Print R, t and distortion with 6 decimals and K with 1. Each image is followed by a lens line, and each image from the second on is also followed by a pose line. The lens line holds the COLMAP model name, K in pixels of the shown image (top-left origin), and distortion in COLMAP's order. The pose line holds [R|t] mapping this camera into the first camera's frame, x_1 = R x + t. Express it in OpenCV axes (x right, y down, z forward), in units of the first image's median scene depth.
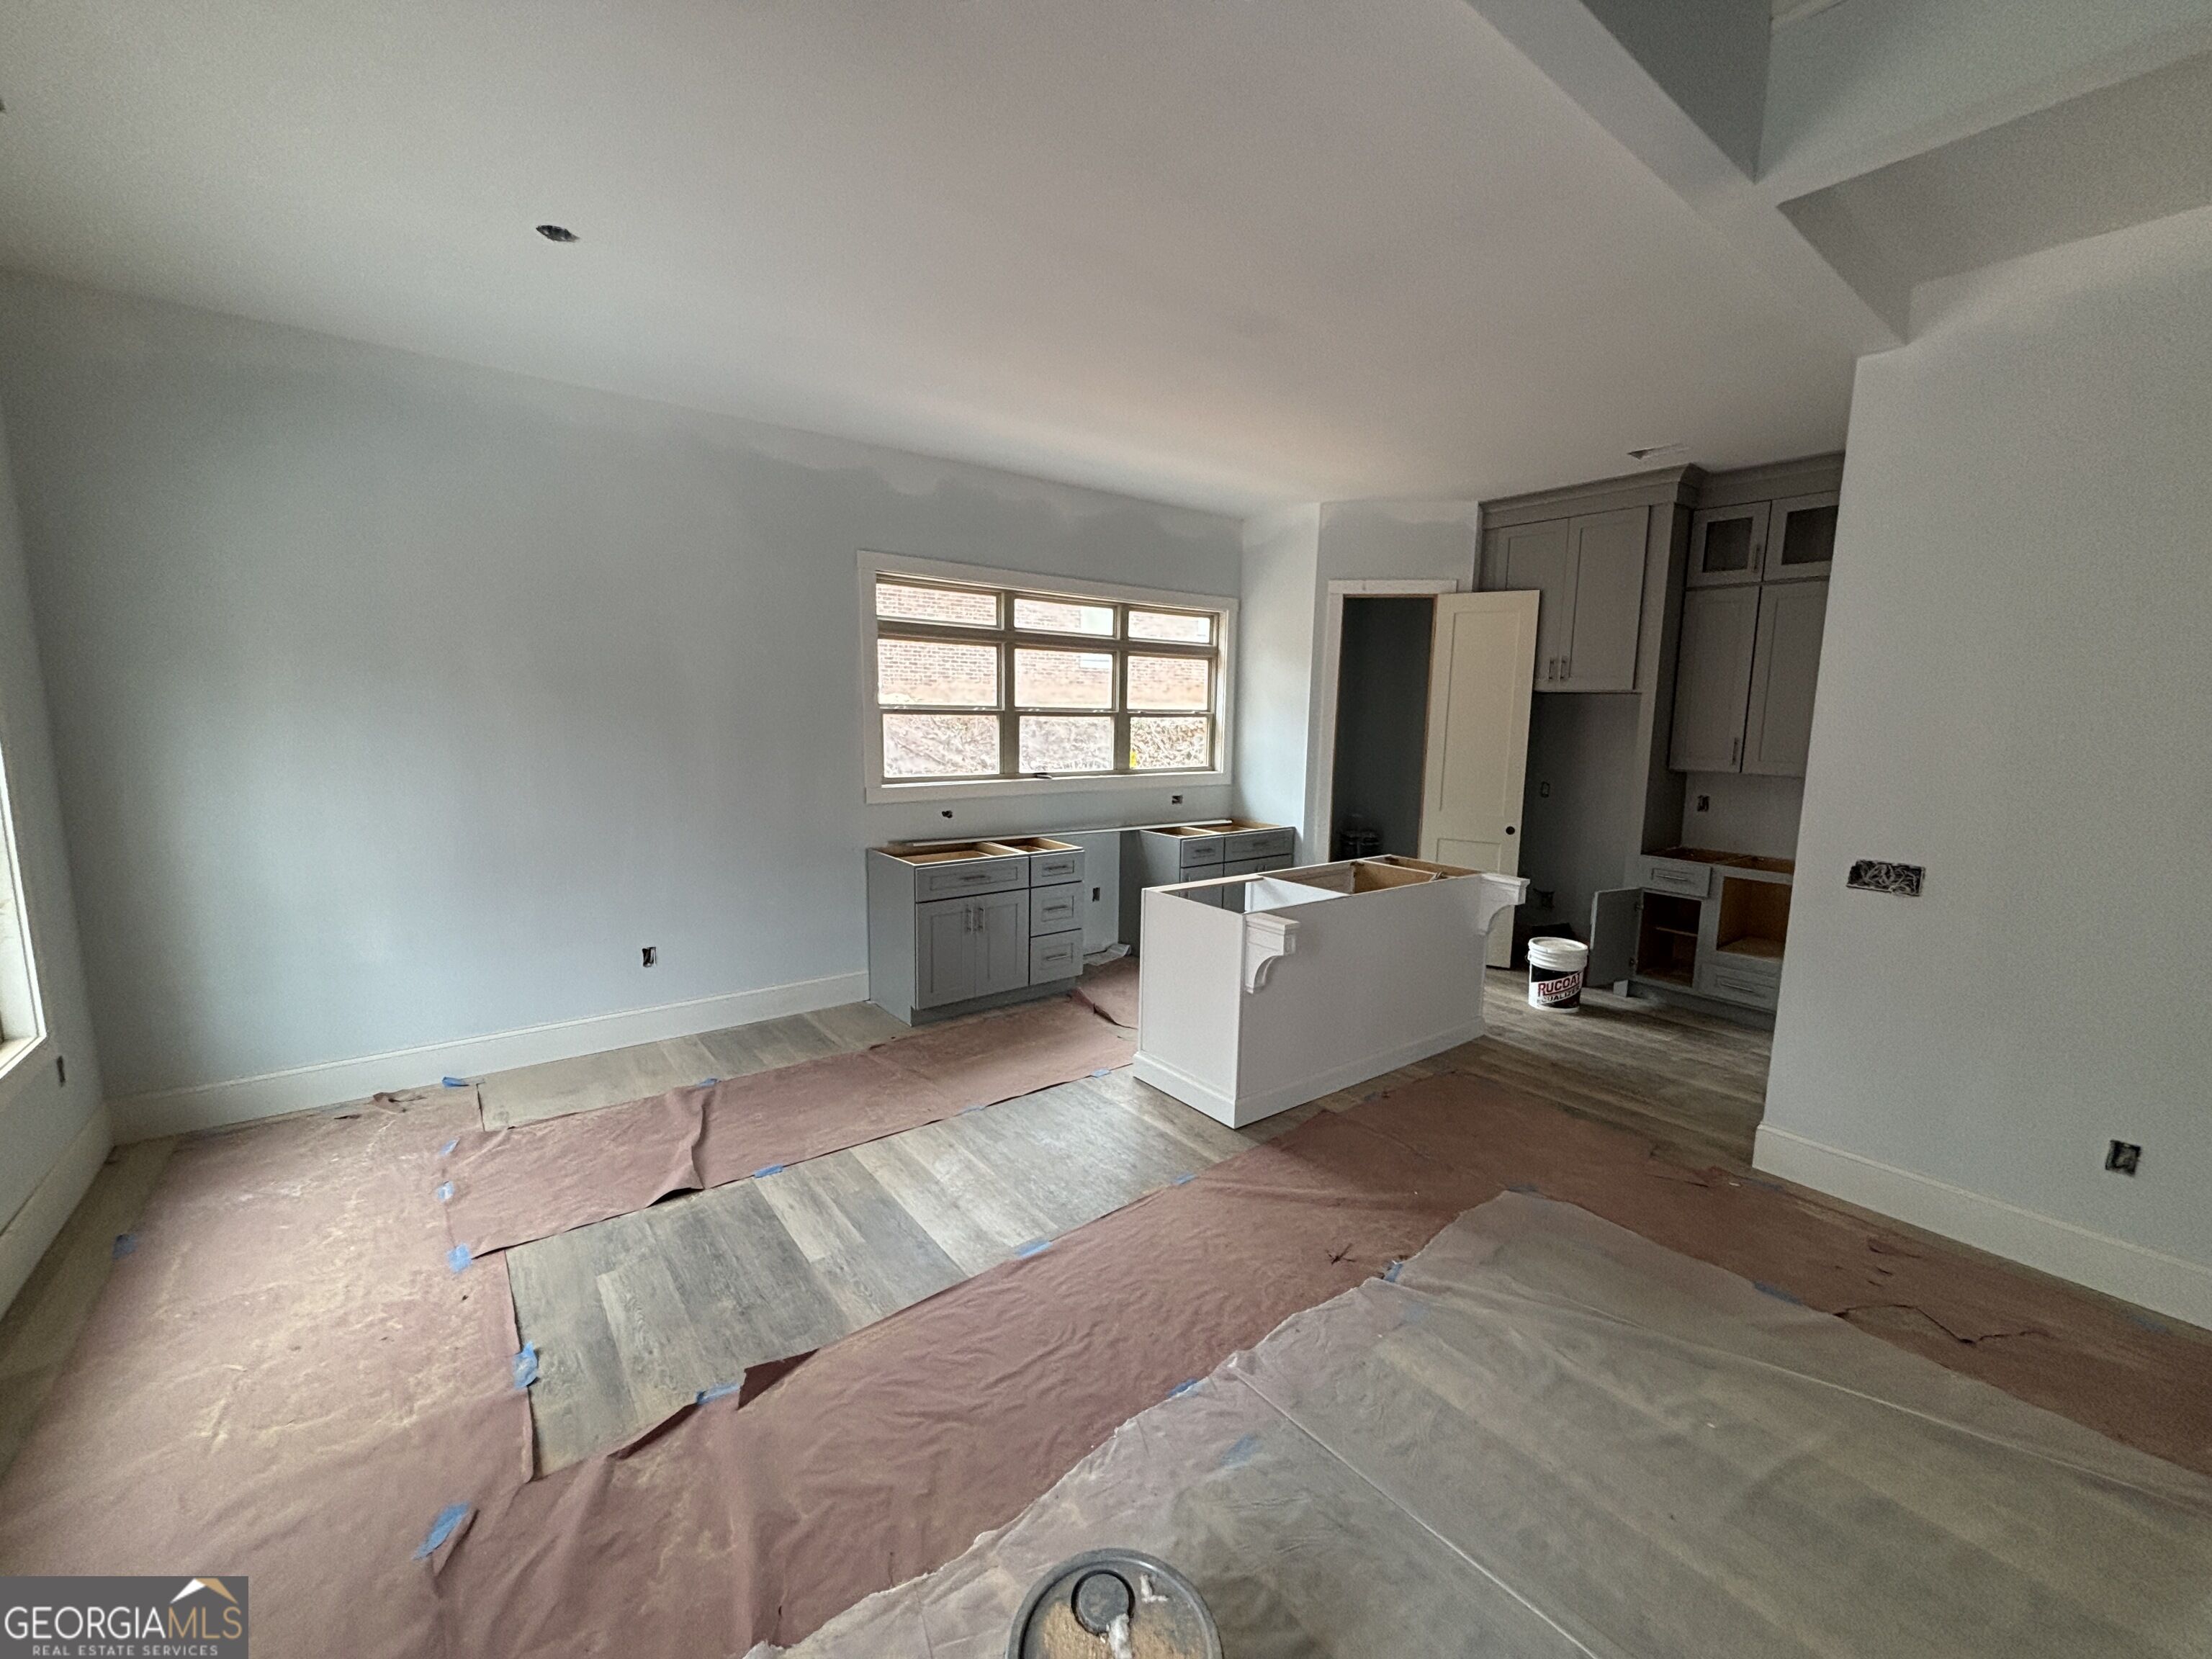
lens RADIAL K [[891.7, 0, 1106.9], [0, 891.7, 826.7], [0, 0, 1]] dist [0.000648, -0.000165]
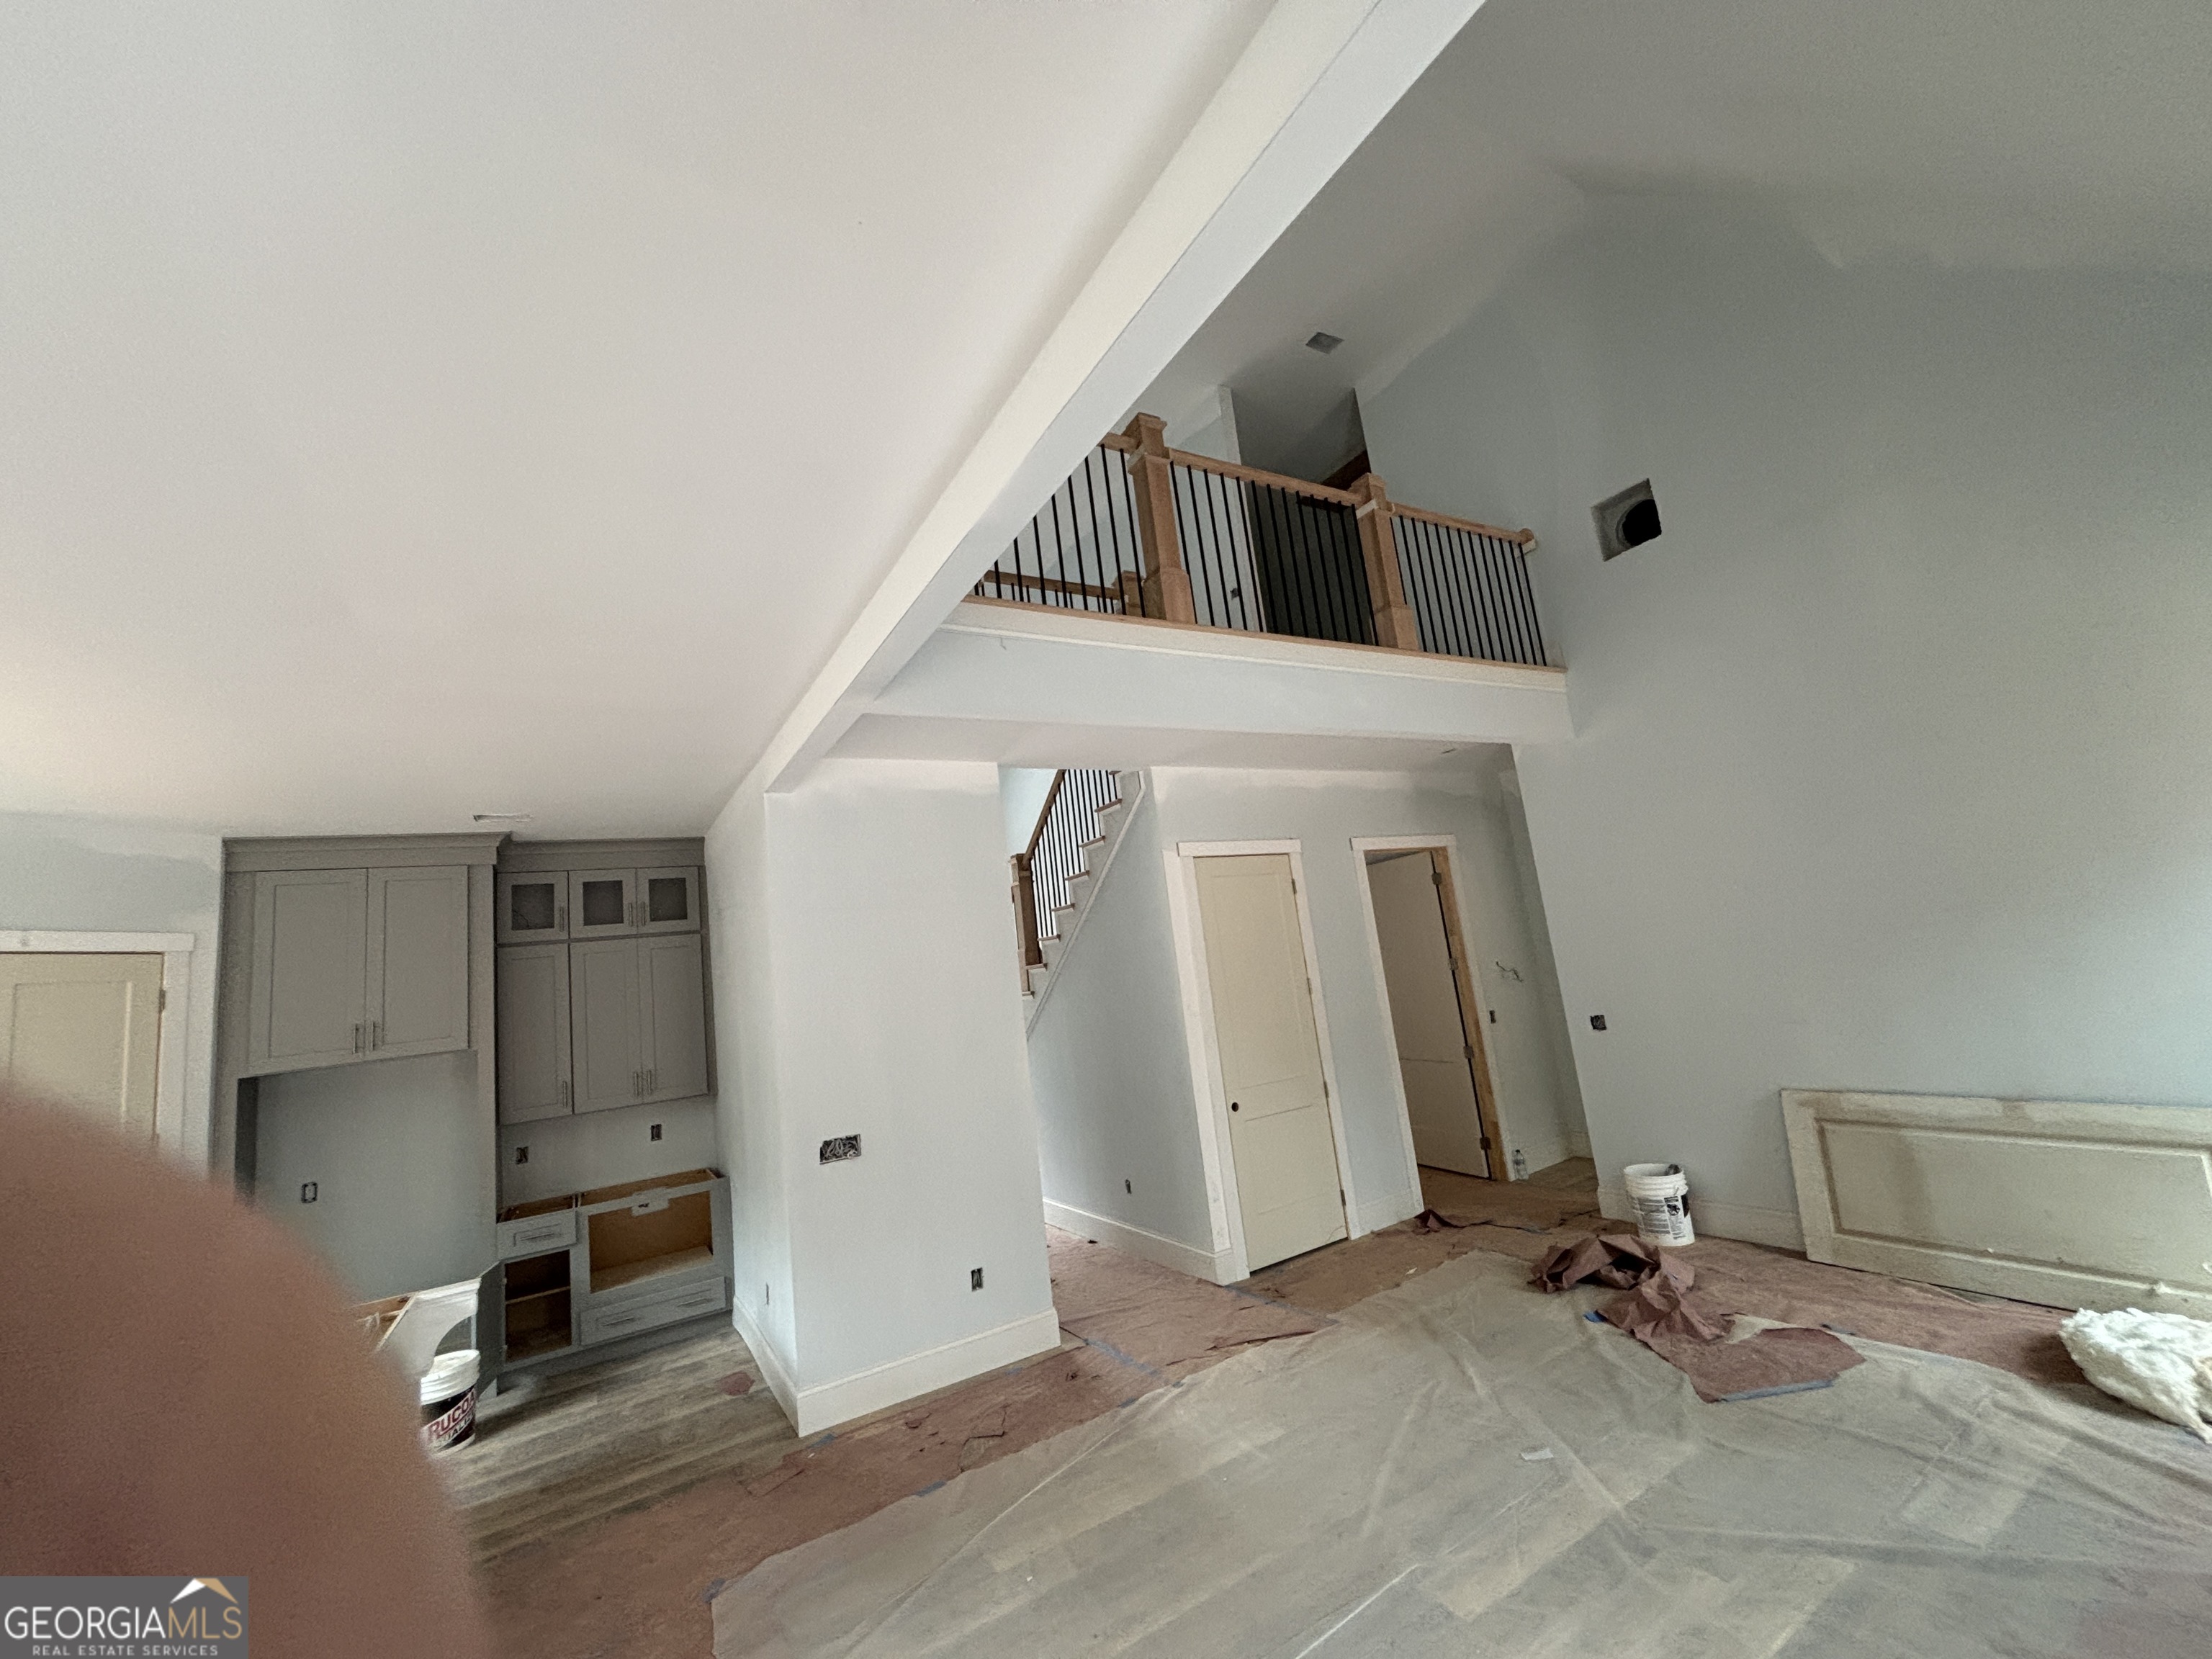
lens RADIAL K [[891.7, 0, 1106.9], [0, 891.7, 826.7], [0, 0, 1]] dist [0.000648, -0.000165]
pose [[0.118001, 0.131656, 0.984247, -0.336855], [0.253243, 0.954409, -0.158026, -0.063502], [-0.960179, 0.267901, 0.079280, 0.230645]]
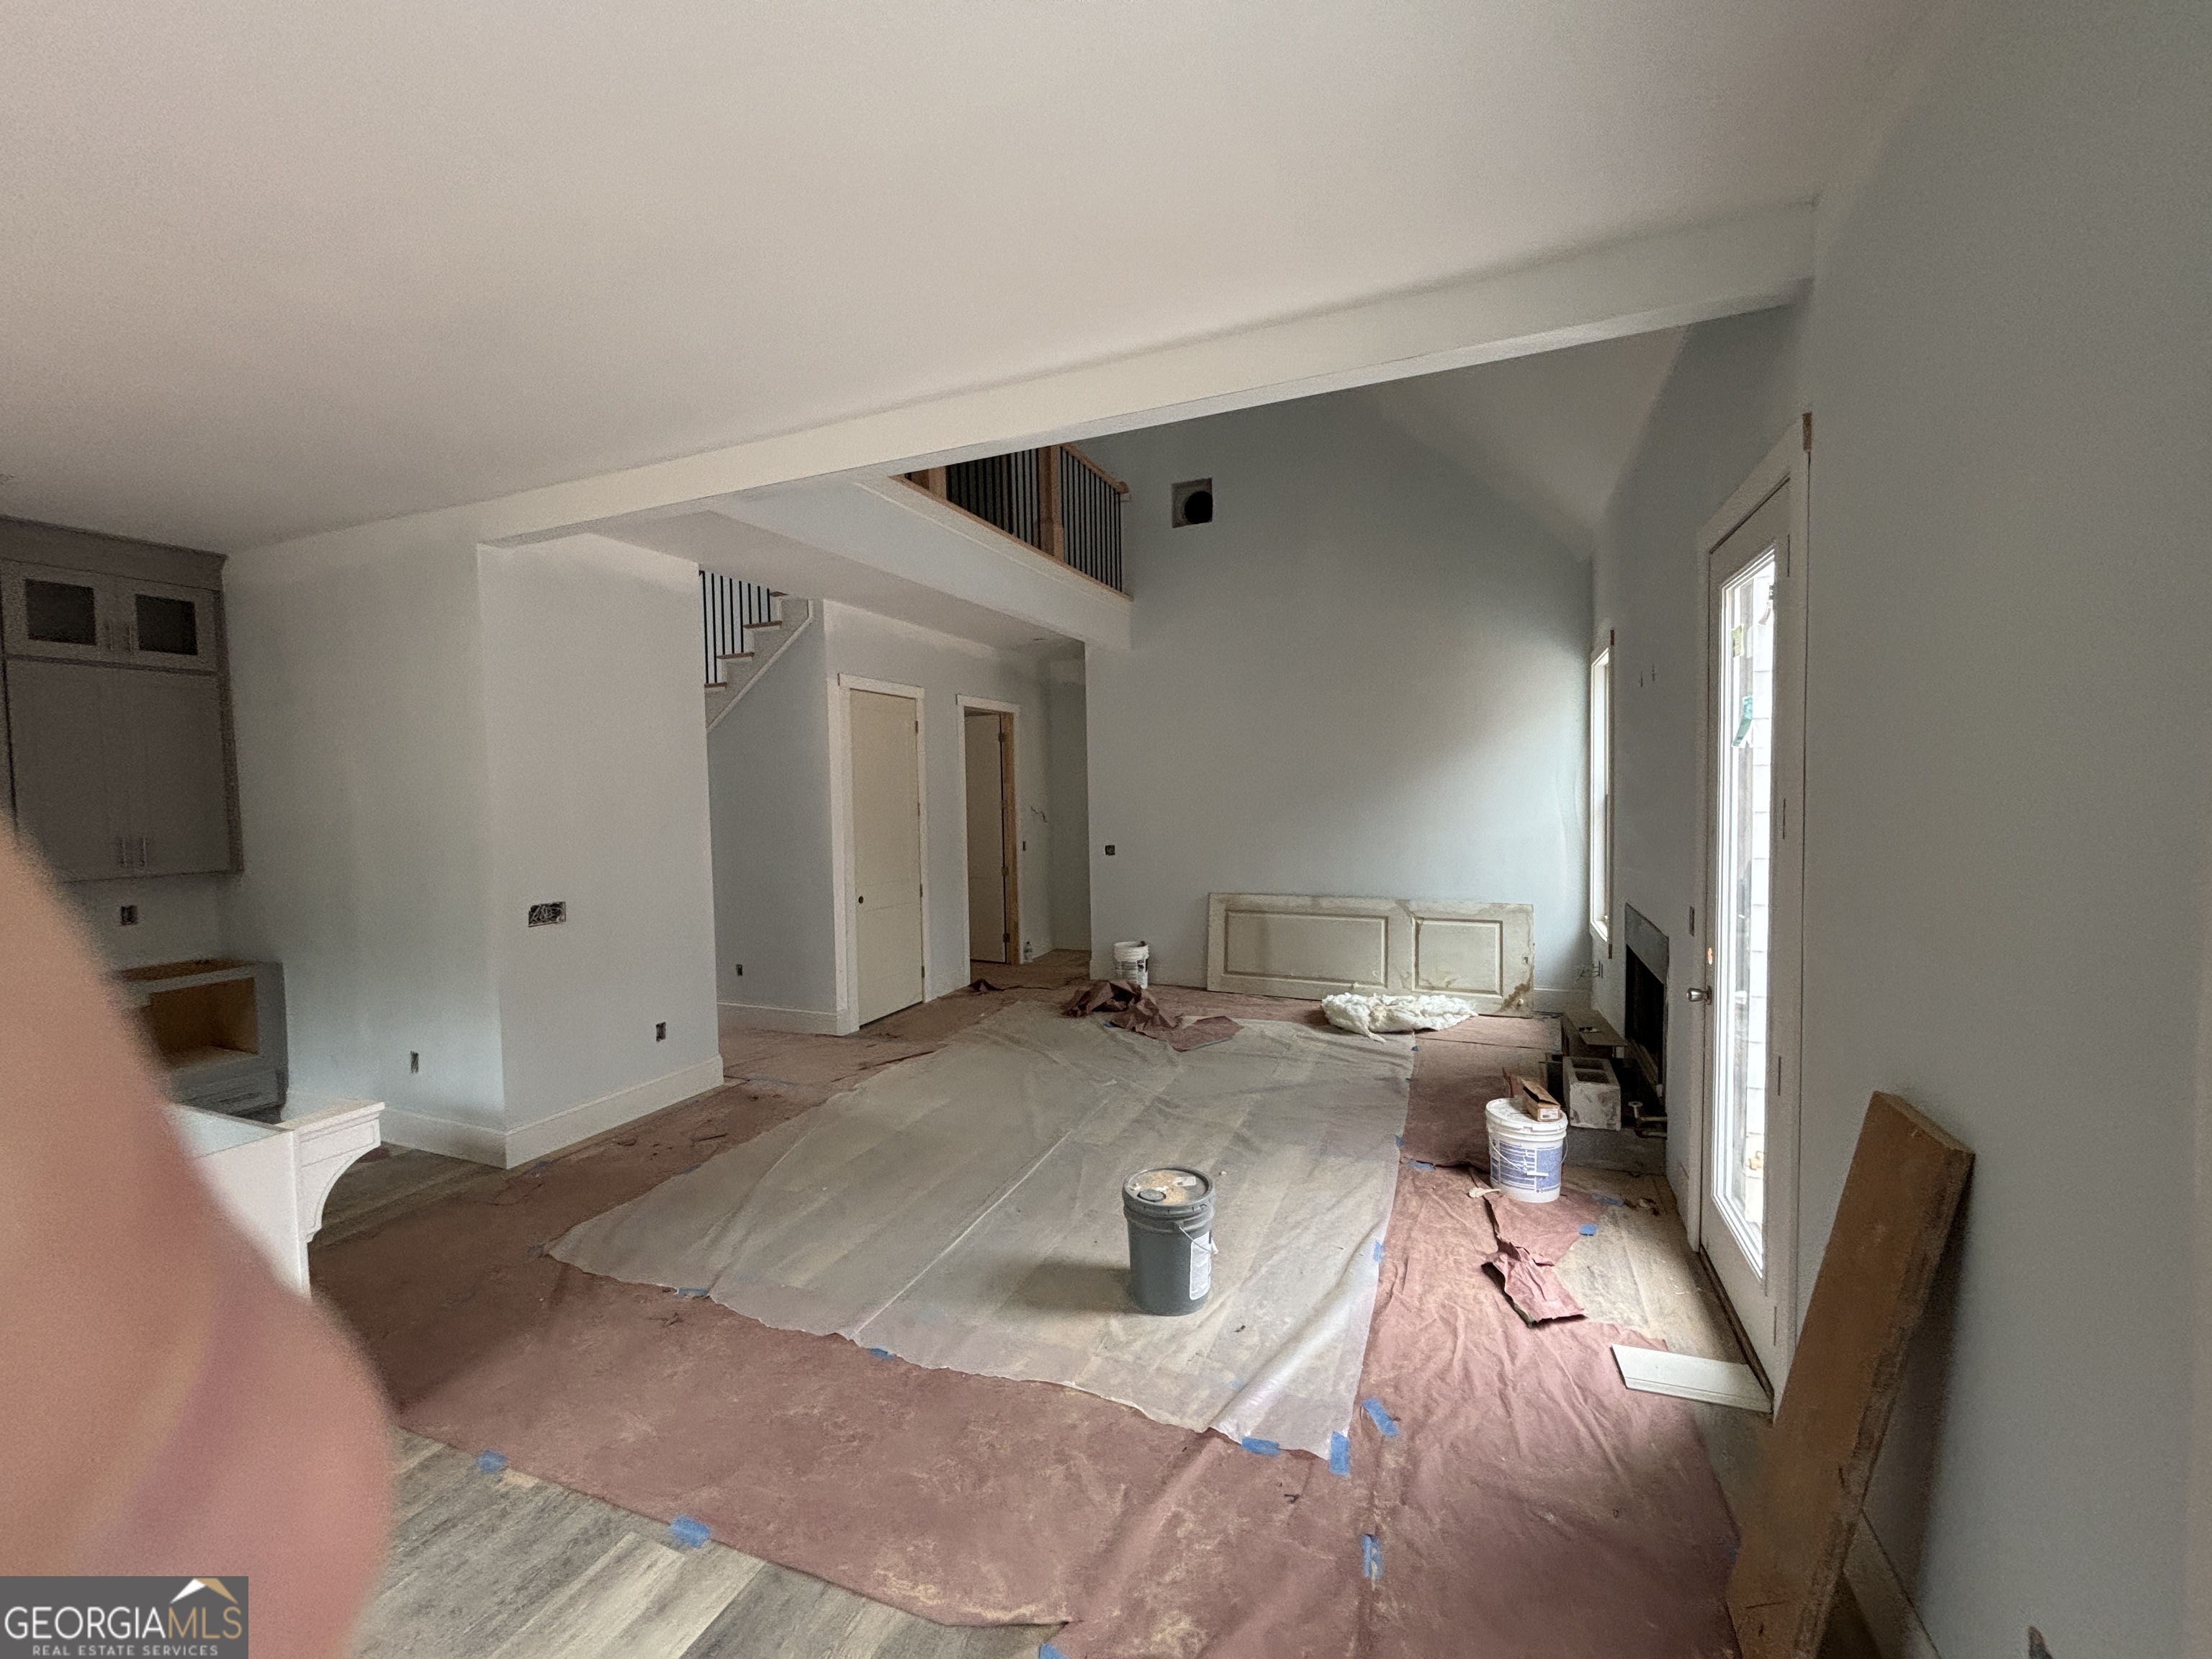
lens RADIAL K [[888.1, 0, 1105.9], [0, 888.1, 826.9], [0, 0, 1]] dist [-0.000057, 0.000553]
pose [[-0.494742, -0.045667, 0.867839, -0.527455], [0.128385, 0.983820, 0.124961, -0.093927], [-0.859504, 0.173241, -0.480874, 0.578797]]
